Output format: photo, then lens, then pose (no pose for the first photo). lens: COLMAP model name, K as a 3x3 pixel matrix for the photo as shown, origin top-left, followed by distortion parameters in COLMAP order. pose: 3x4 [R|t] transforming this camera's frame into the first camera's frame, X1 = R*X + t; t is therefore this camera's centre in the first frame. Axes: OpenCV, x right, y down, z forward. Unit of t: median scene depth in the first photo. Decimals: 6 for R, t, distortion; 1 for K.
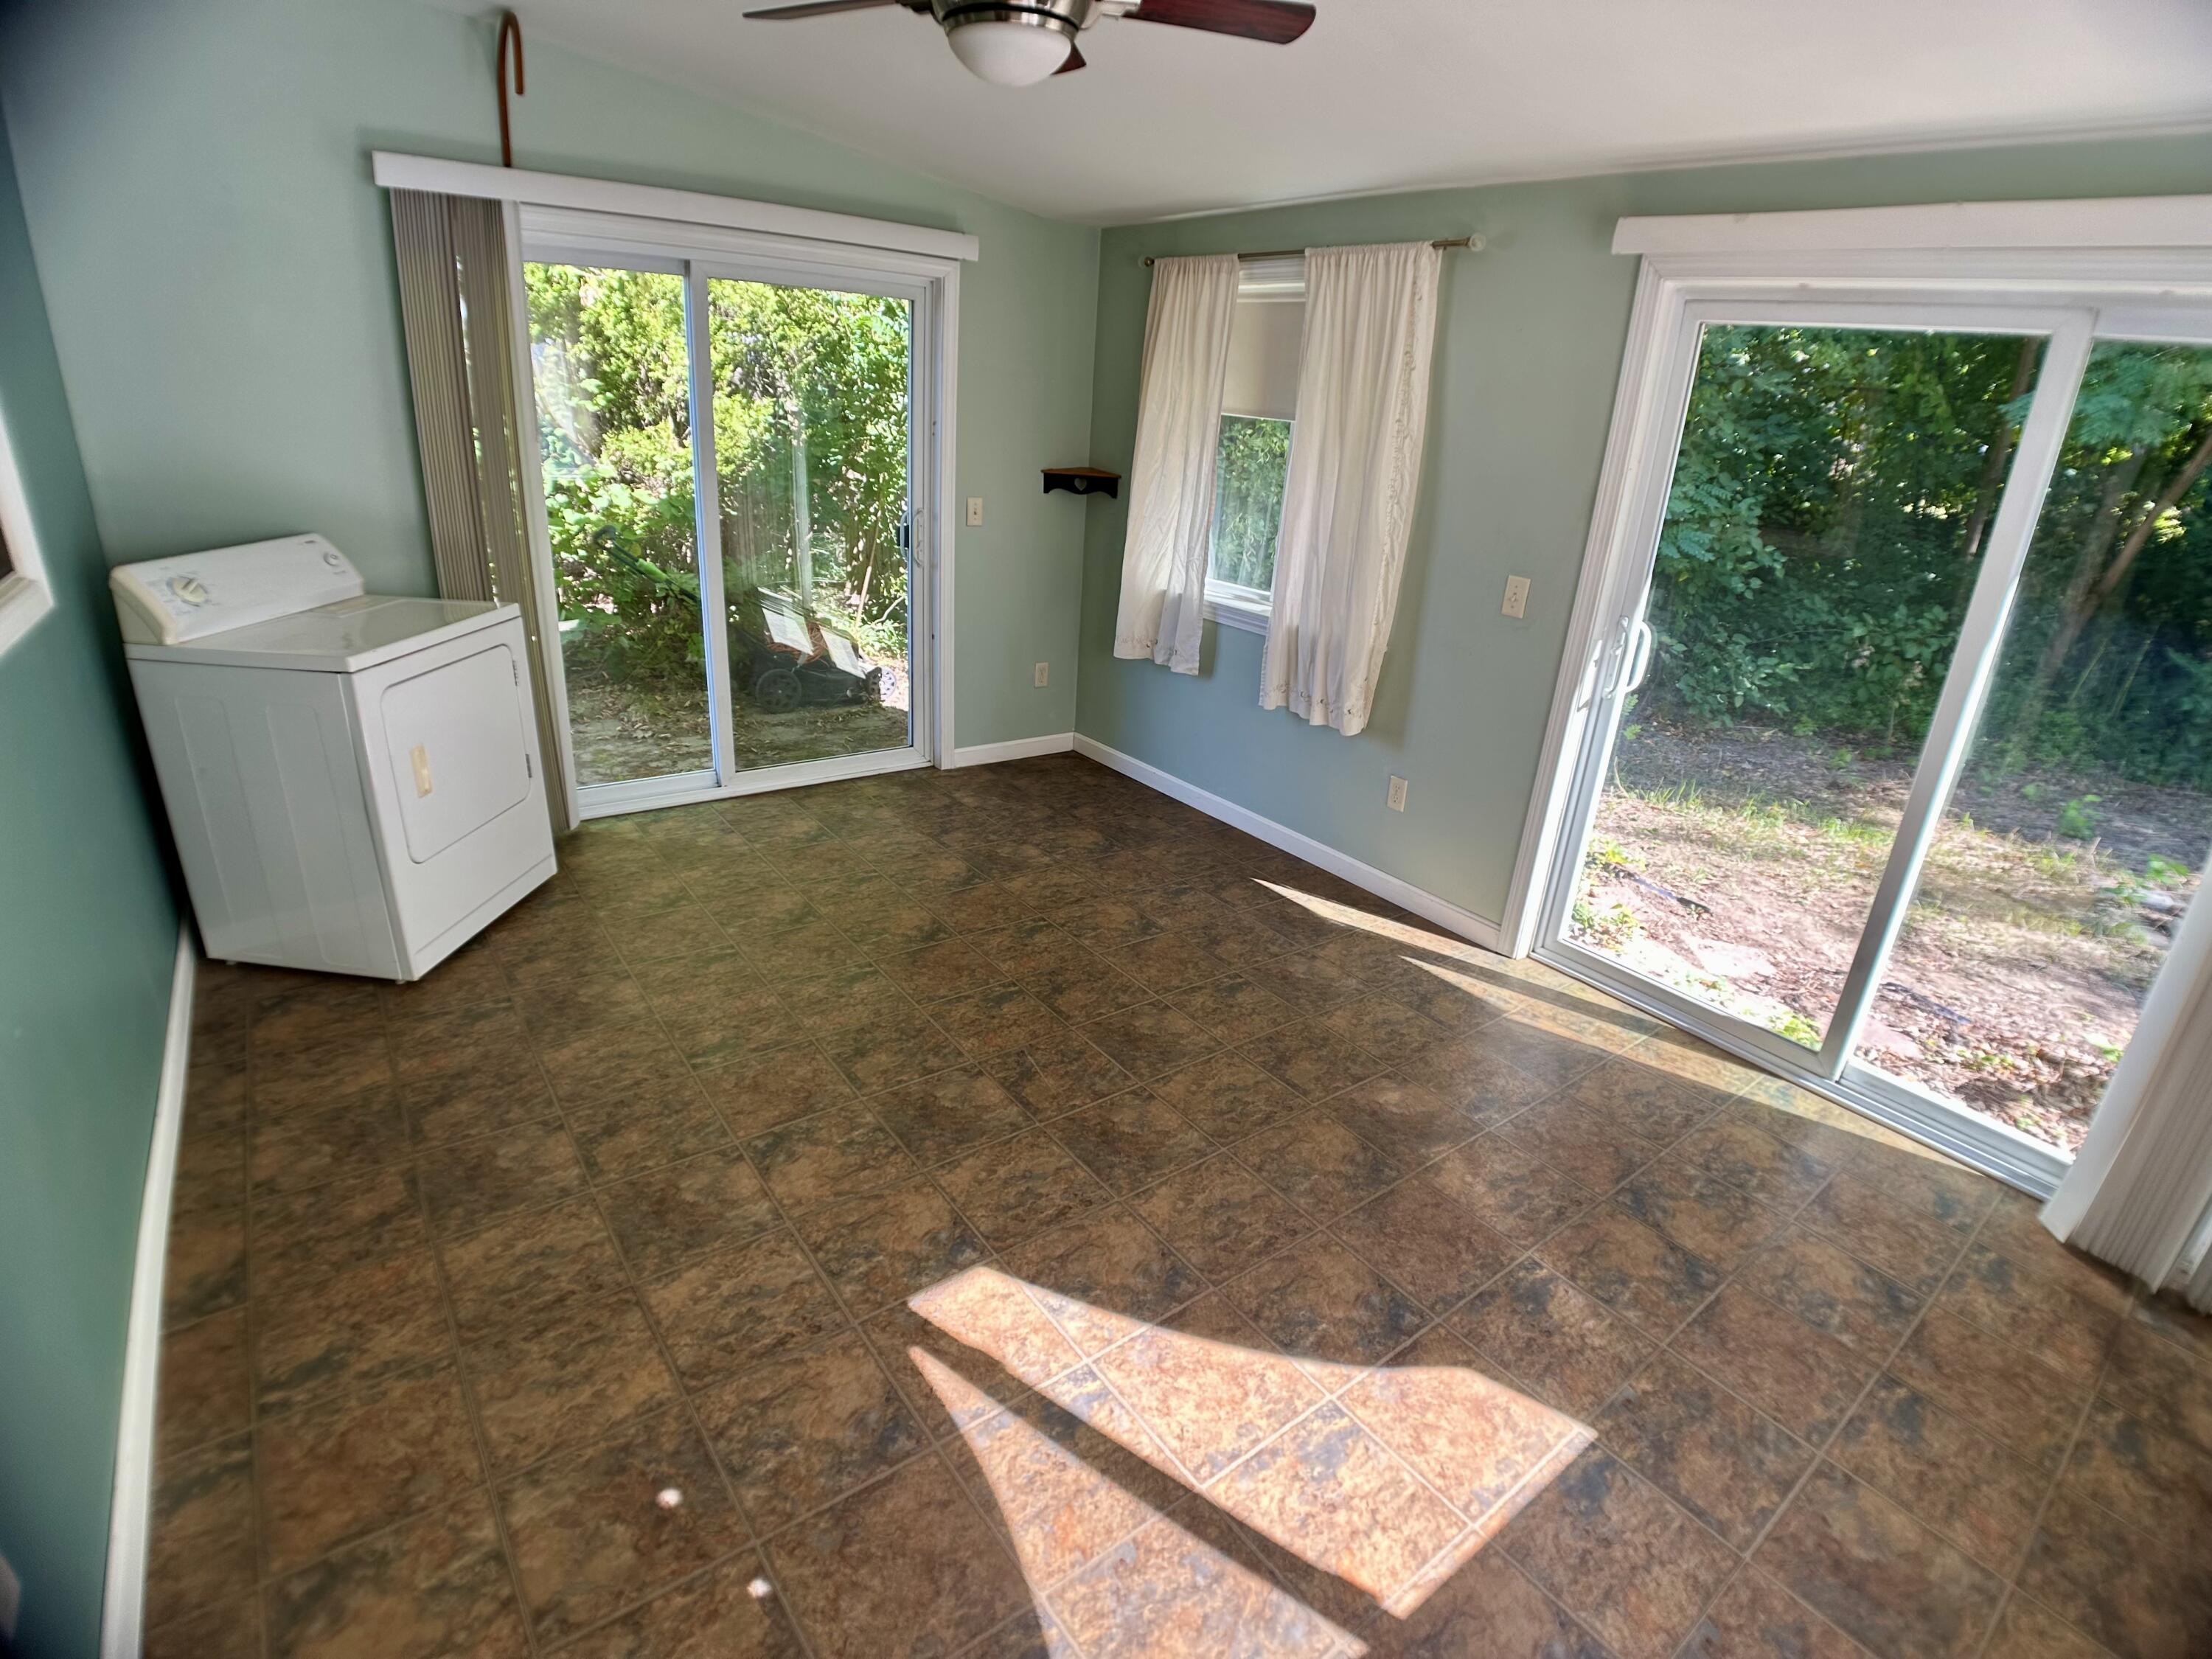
lens RADIAL K [[1062.7, 0, 1113.0], [0, 1062.7, 851.1], [0, 0, 1]] dist [-0.072216, 0.003014]
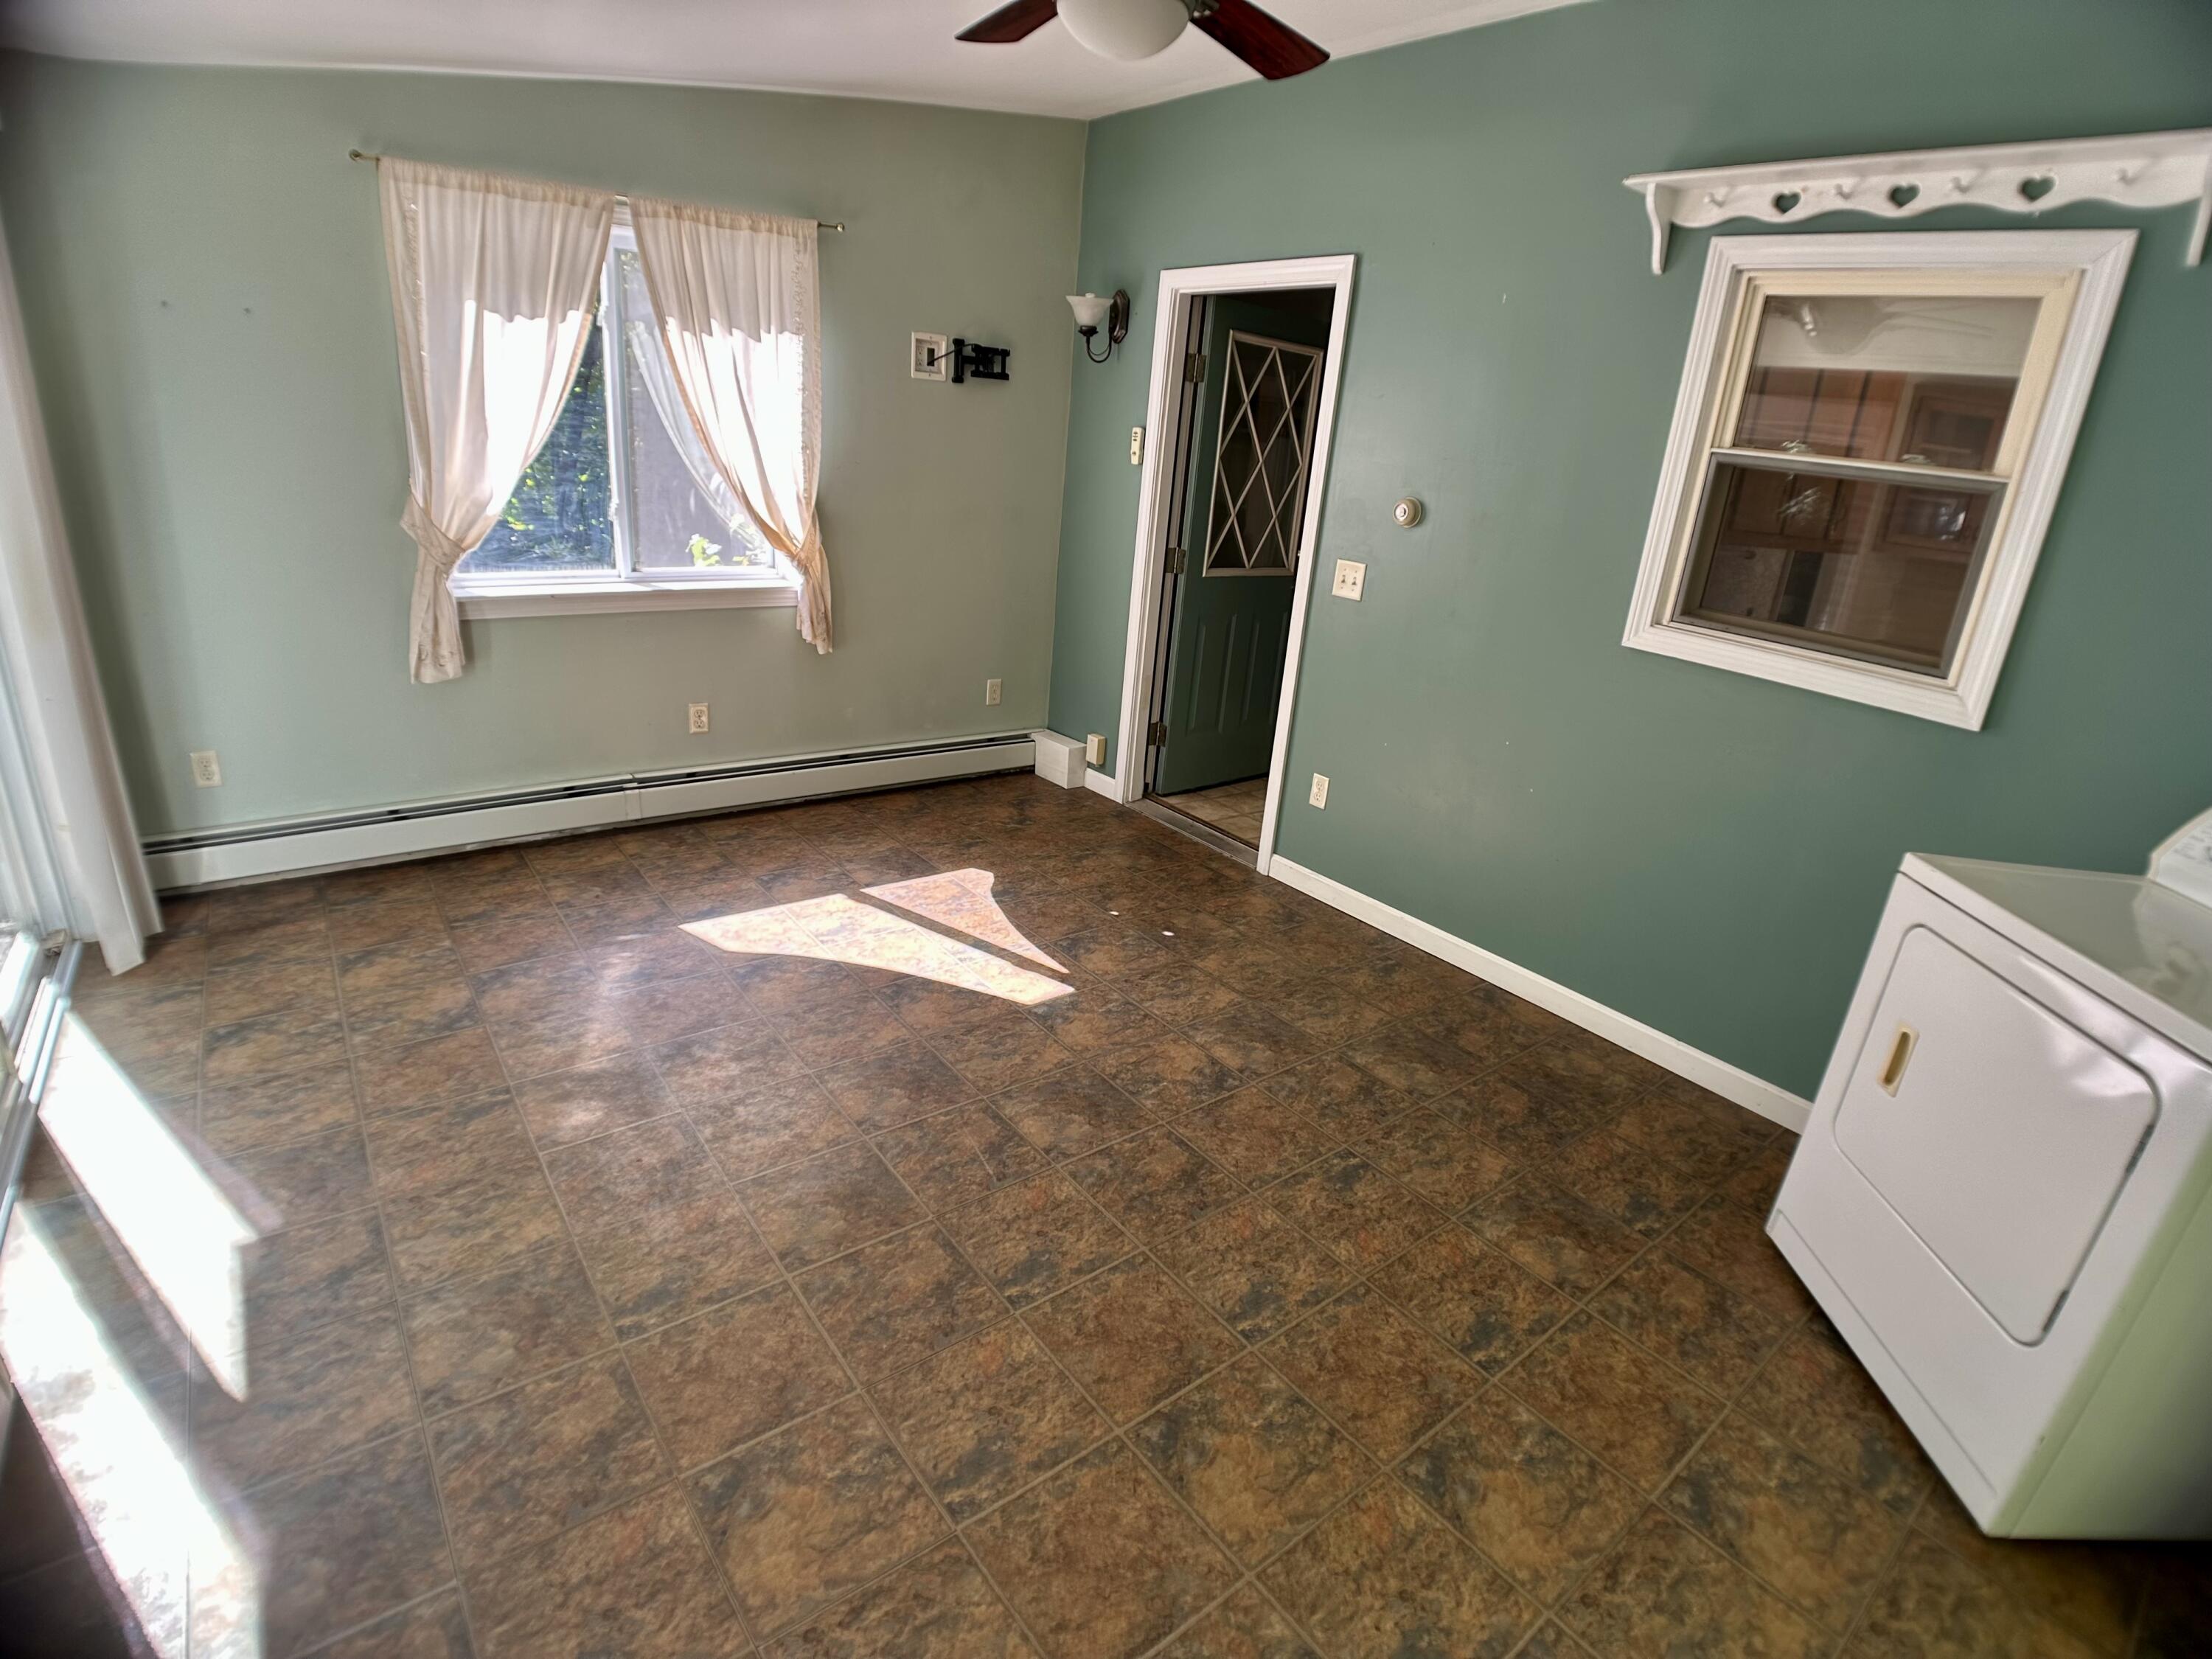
lens RADIAL K [[1062.7, 0, 1114.7], [0, 1062.7, 821.6], [0, 0, 1]] dist [-0.072216, 0.003014]
pose [[-0.989101, -0.131827, -0.065583, -0.112433], [-0.141437, 0.726852, 0.672073, -0.771910], [-0.040929, 0.674023, -0.737575, 1.892313]]
